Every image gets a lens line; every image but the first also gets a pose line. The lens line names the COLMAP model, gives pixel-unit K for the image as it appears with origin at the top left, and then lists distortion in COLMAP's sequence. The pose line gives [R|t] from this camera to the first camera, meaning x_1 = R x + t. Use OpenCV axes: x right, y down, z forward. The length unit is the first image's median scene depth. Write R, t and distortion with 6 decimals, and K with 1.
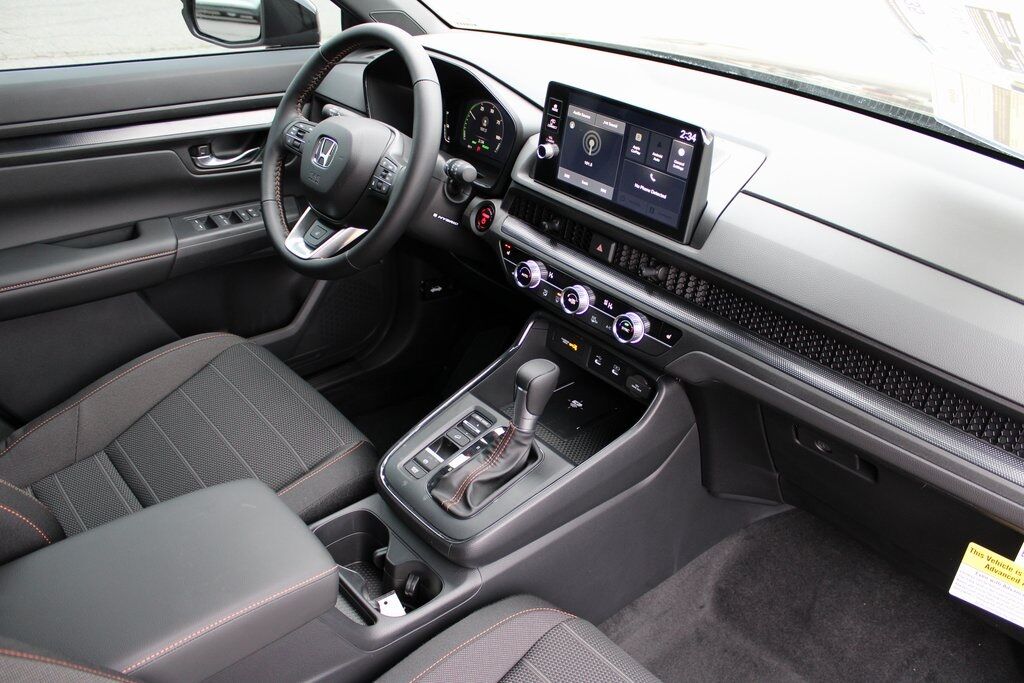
lens RADIAL K [[854.0, 0, 516.9], [0, 854.0, 343.9], [0, 0, 1]] dist [-0.150942, 0.122495]
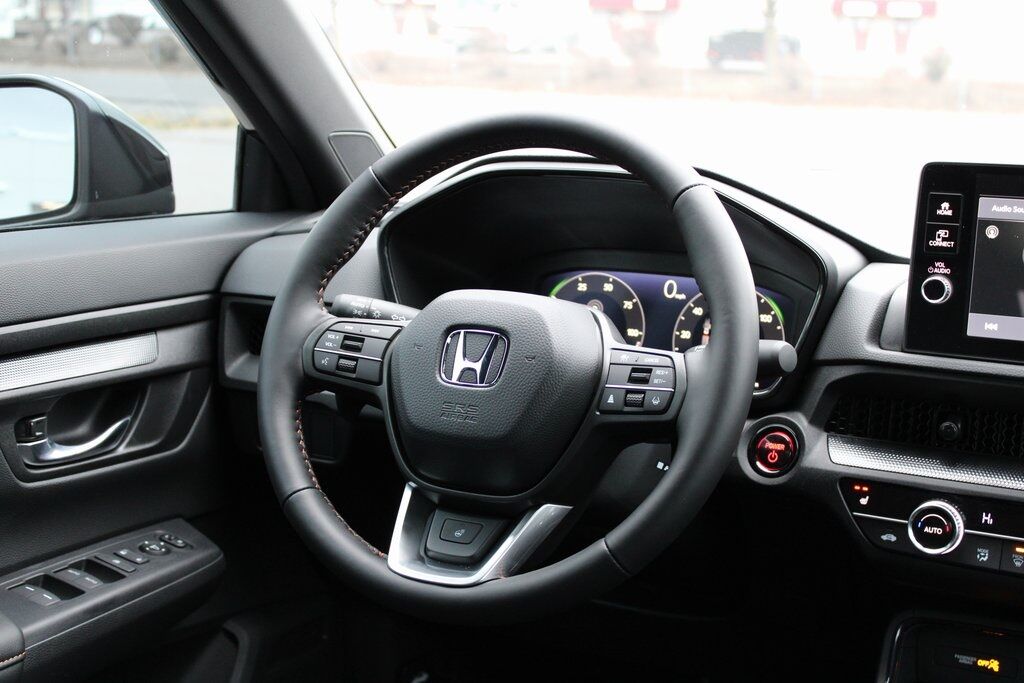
lens RADIAL K [[1487.1, 0, 520.2], [0, 1487.1, 346.7], [0, 0, 1]] dist [-0.042455, 0.000000]
pose [[0.931010, -0.115208, 0.346335, -0.556879], [0.217903, 0.936666, -0.274181, 0.006969], [-0.292812, 0.330732, 0.897150, 0.251937]]
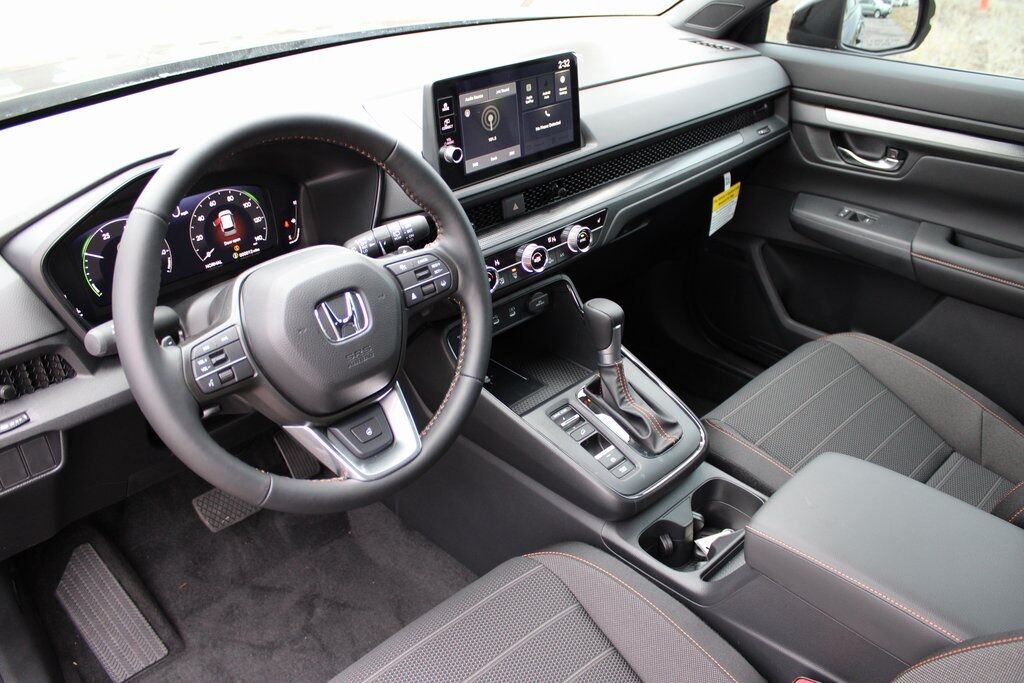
lens RADIAL K [[854.0, 0, 515.4], [0, 854.0, 344.2], [0, 0, 1]] dist [-0.150942, 0.122495]
pose [[-0.048452, -0.563018, 0.825023, -0.870305], [0.498824, 0.701973, 0.508339, -0.532010], [-0.865348, 0.436172, 0.246835, 0.826009]]
